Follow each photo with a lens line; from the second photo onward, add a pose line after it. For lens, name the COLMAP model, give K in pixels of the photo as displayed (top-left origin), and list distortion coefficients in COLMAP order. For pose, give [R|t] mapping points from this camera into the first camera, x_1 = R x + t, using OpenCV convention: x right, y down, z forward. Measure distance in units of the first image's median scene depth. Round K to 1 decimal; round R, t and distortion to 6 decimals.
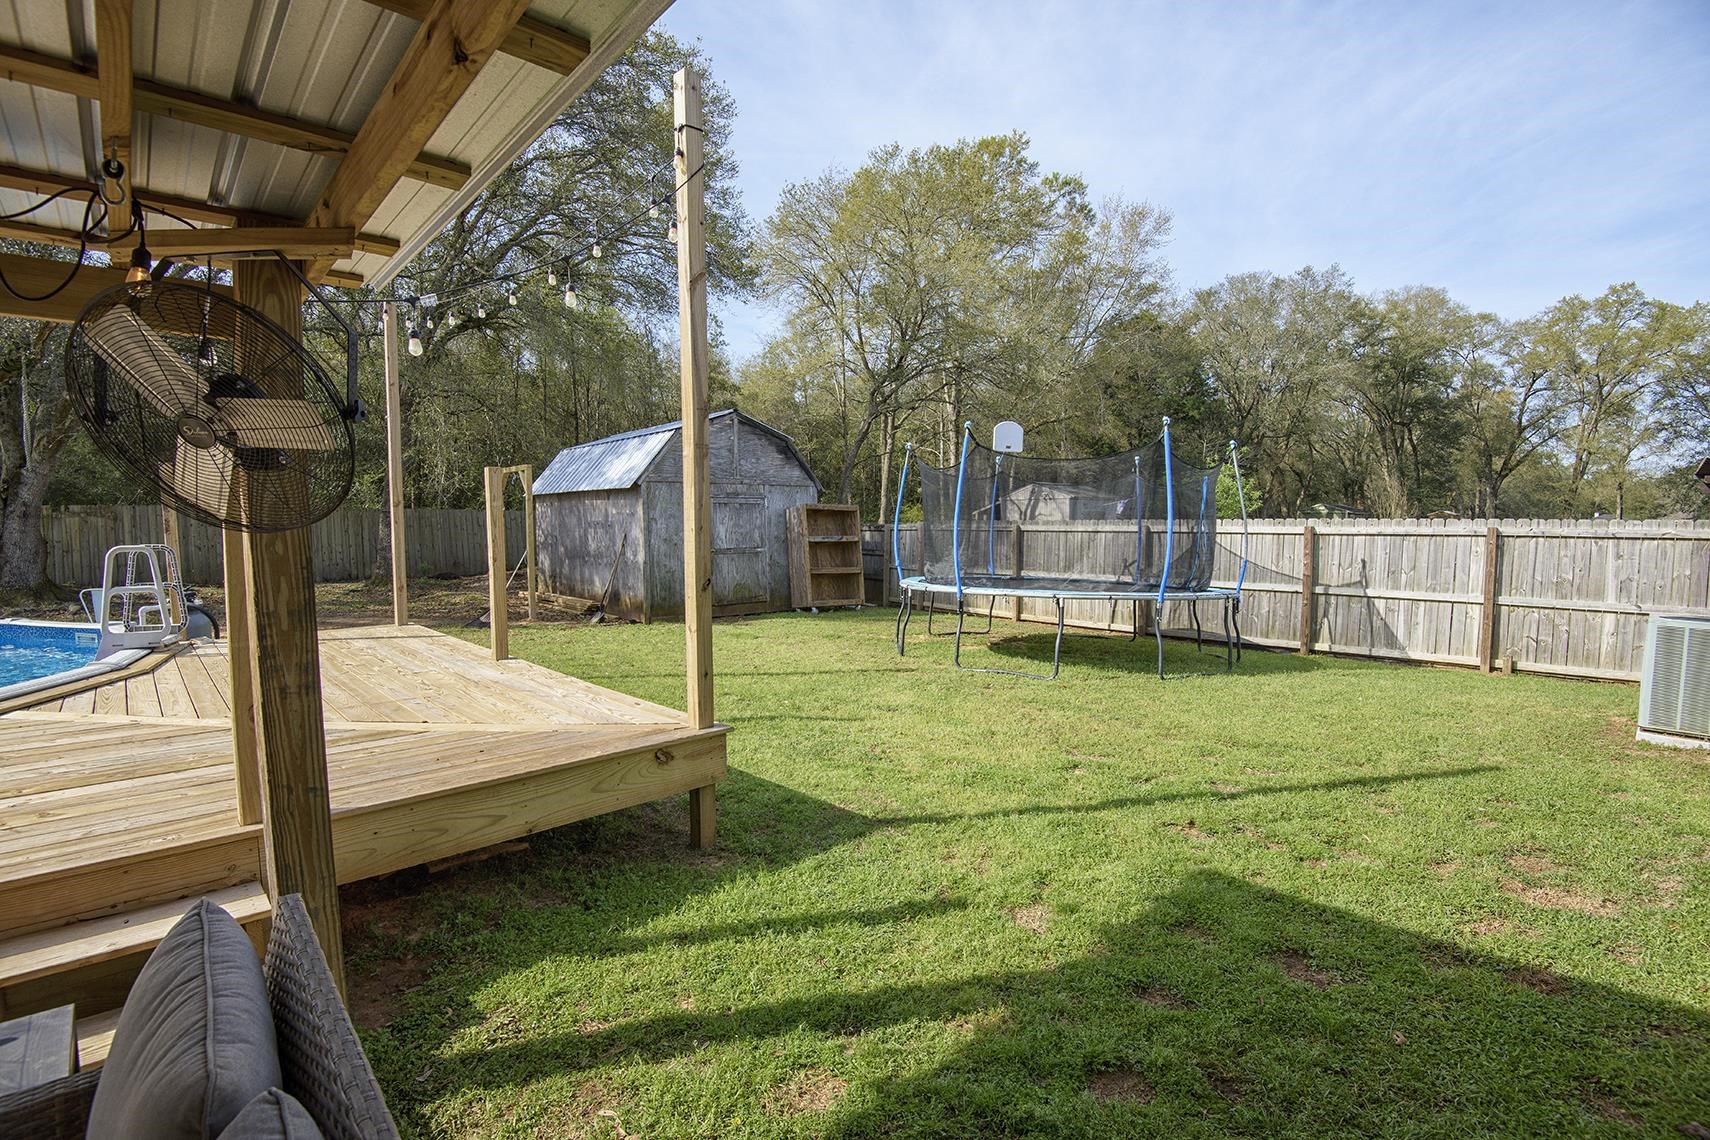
lens RADIAL K [[791.7, 0, 876.7], [0, 791.7, 576.2], [0, 0, 1]] dist [-0.024143, -0.012385]
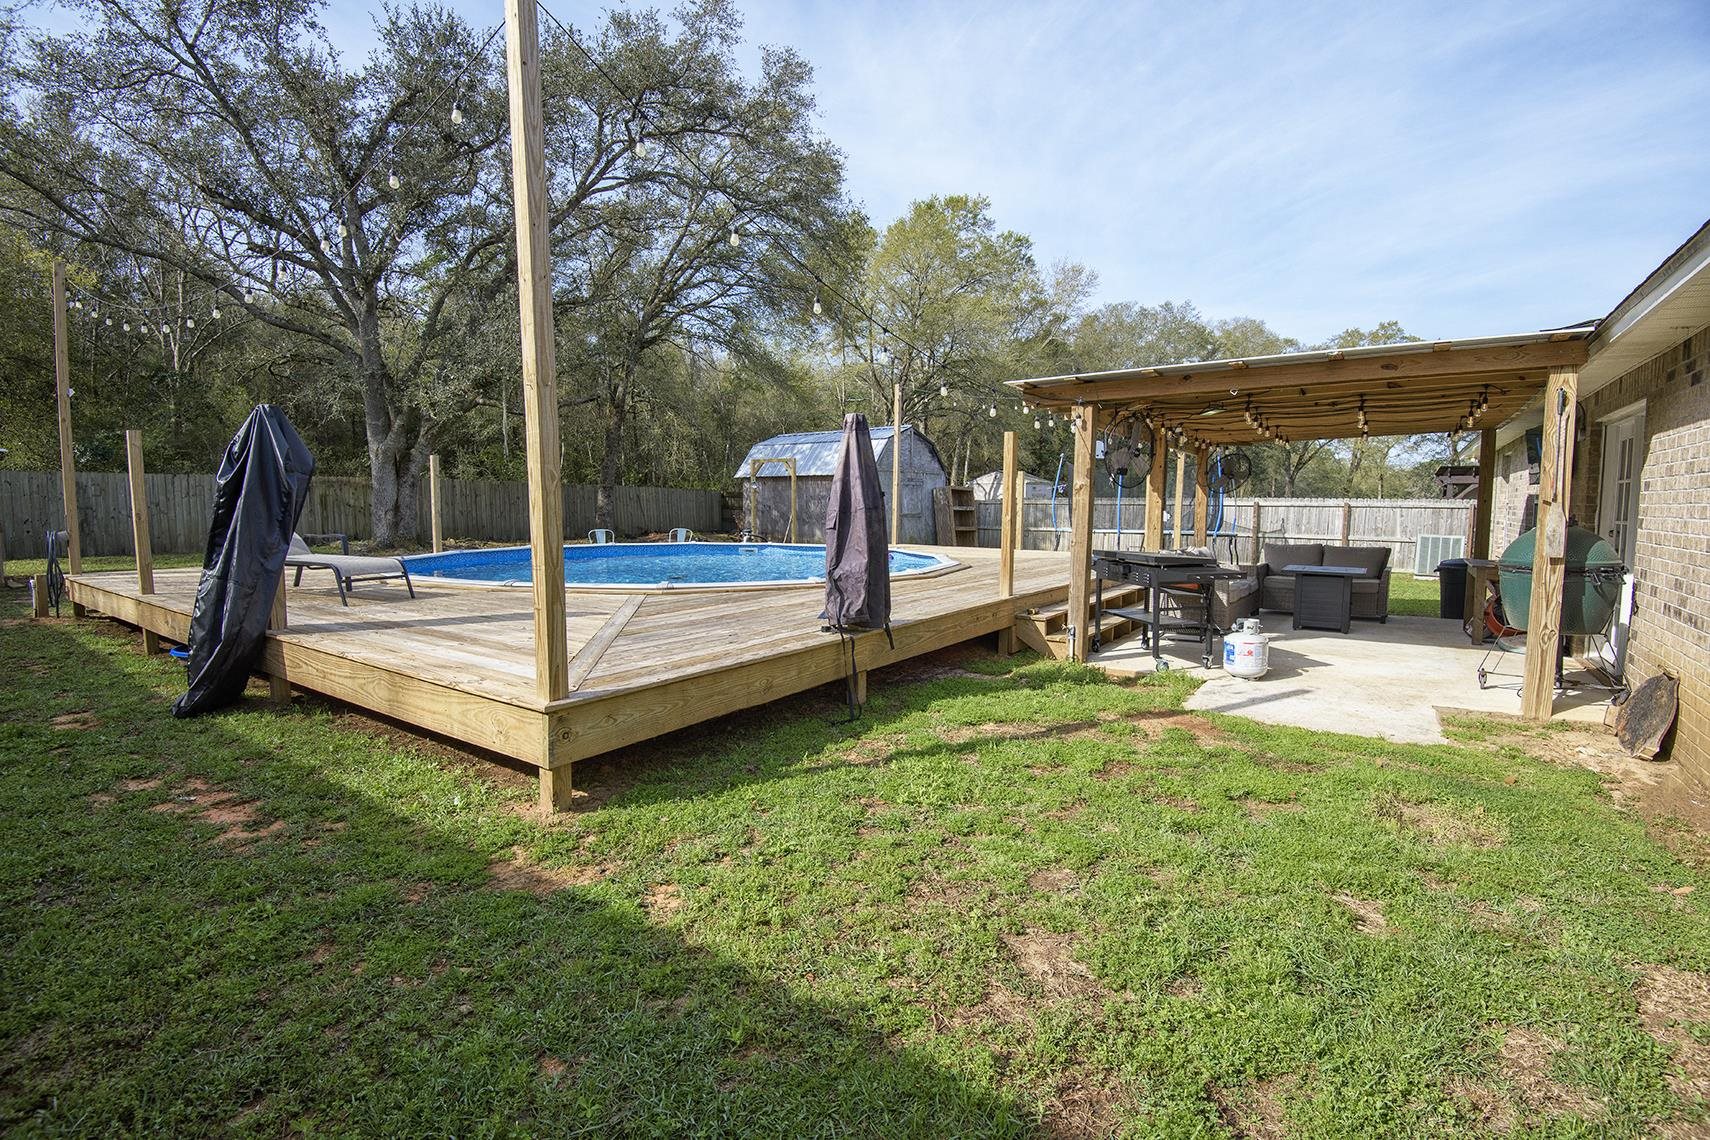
lens RADIAL K [[791.7, 0, 869.1], [0, 791.7, 574.6], [0, 0, 1]] dist [-0.024143, -0.012385]
pose [[0.980807, -0.008655, 0.194788, -0.248332], [0.004520, 0.999755, 0.021659, 0.022717], [-0.194927, -0.020363, 0.980606, -0.231138]]
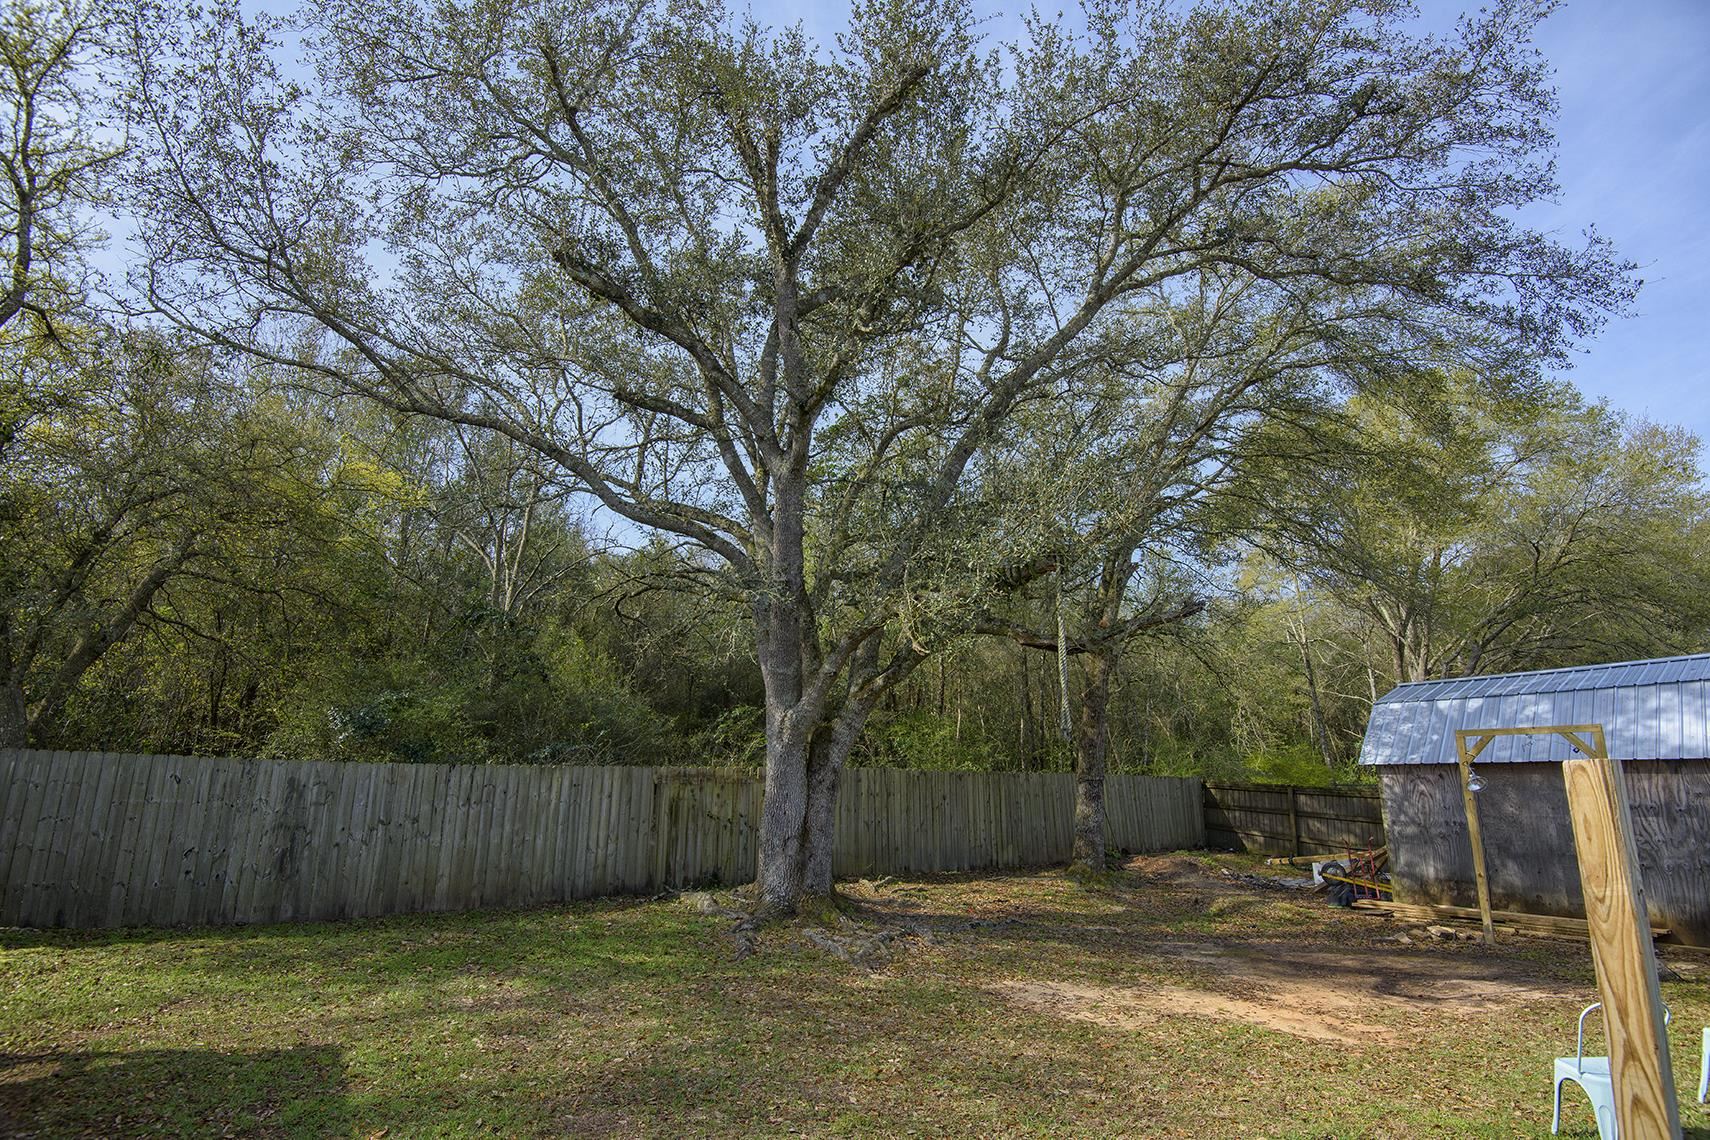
lens RADIAL K [[791.7, 0, 869.9], [0, 791.7, 583.0], [0, 0, 1]] dist [-0.024143, -0.012385]
pose [[0.992160, -0.014138, -0.124170, -0.416227], [-0.023247, 0.955359, -0.294533, -0.019360], [0.122791, 0.295110, 0.947540, 0.097579]]
